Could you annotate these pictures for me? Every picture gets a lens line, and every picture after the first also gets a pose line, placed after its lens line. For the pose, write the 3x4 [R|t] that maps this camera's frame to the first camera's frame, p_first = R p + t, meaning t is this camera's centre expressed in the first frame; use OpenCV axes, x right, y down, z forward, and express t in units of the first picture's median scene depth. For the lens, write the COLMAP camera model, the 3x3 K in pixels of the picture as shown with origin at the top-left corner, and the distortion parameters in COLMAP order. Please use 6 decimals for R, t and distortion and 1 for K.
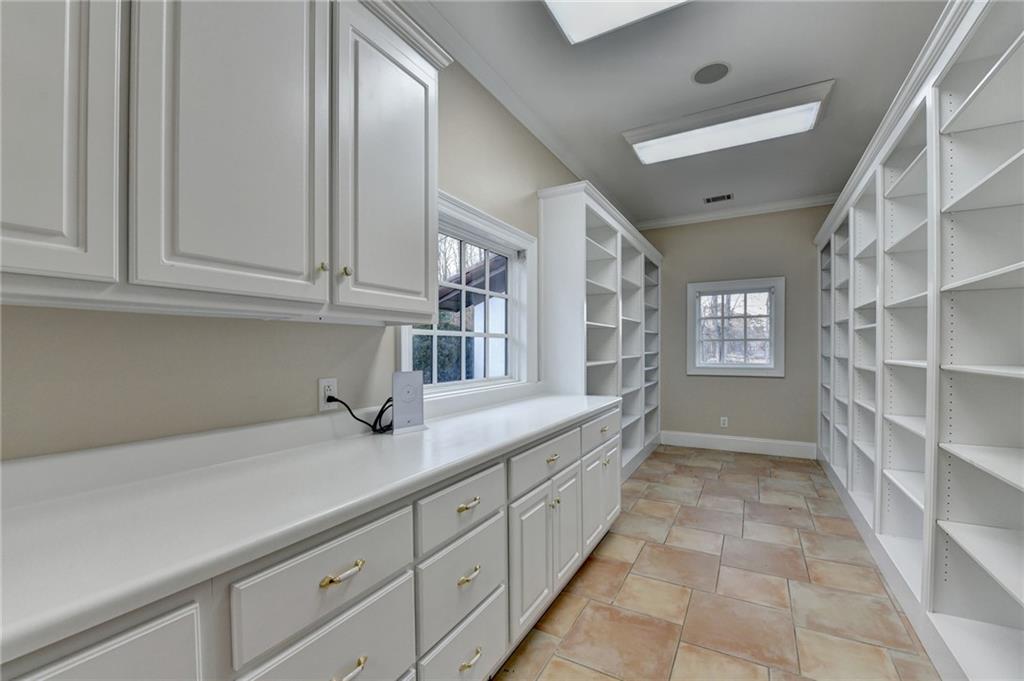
lens RADIAL K [[410.9, 0, 509.8], [0, 410.9, 355.6], [0, 0, 1]] dist [-0.015671, -0.000268]
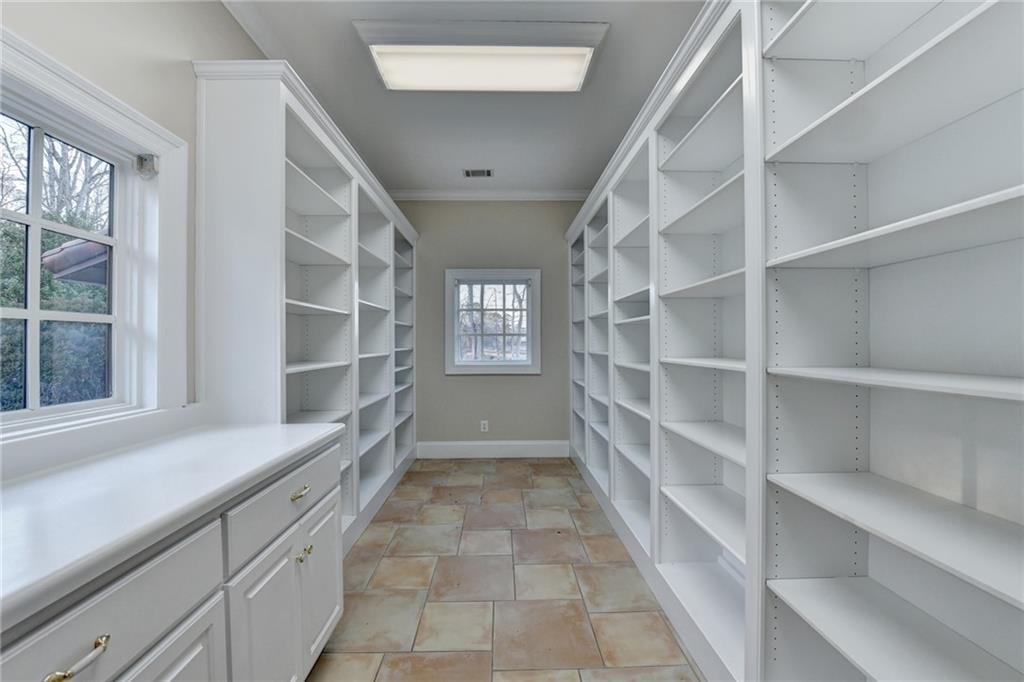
lens RADIAL K [[416.8, 0, 512.0], [0, 416.8, 341.0], [0, 0, 1]] dist [-0.018777, -0.000585]
pose [[0.845391, 0.004543, 0.534129, 0.119900], [0.008143, 0.999738, -0.021392, -0.005562], [-0.534087, 0.022434, 0.845132, 0.265121]]
